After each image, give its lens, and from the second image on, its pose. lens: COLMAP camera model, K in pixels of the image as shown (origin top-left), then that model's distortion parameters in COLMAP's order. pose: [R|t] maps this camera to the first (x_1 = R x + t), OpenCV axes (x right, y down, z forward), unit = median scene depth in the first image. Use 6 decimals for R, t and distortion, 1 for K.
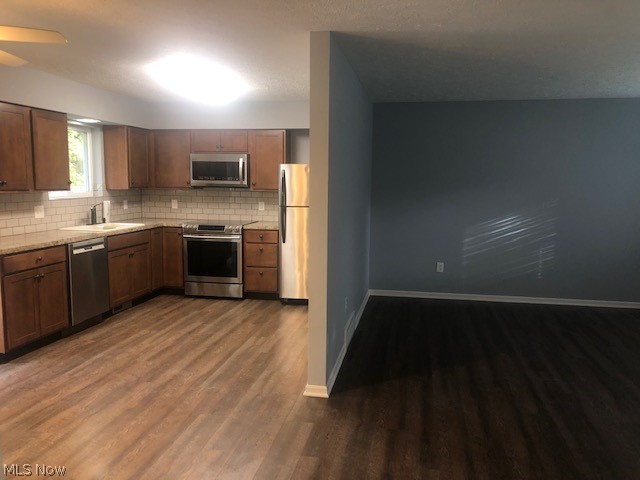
lens RADIAL K [[523.2, 0, 320.0], [0, 523.2, 240.0], [0, 0, 1]] dist [0.018096, -0.001357]
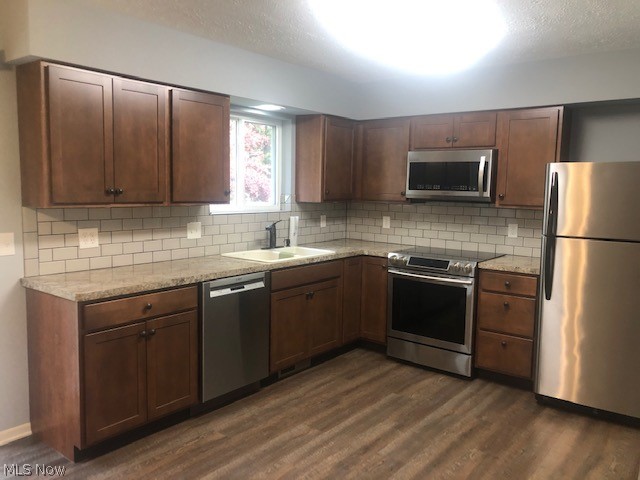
lens RADIAL K [[523.2, 0, 320.0], [0, 523.2, 240.0], [0, 0, 1]] dist [0.018096, -0.001357]
pose [[0.887825, 0.053436, -0.457069, -0.031662], [-0.061458, 0.998106, -0.002690, -0.043389], [0.456059, 0.030479, 0.889427, 0.371835]]
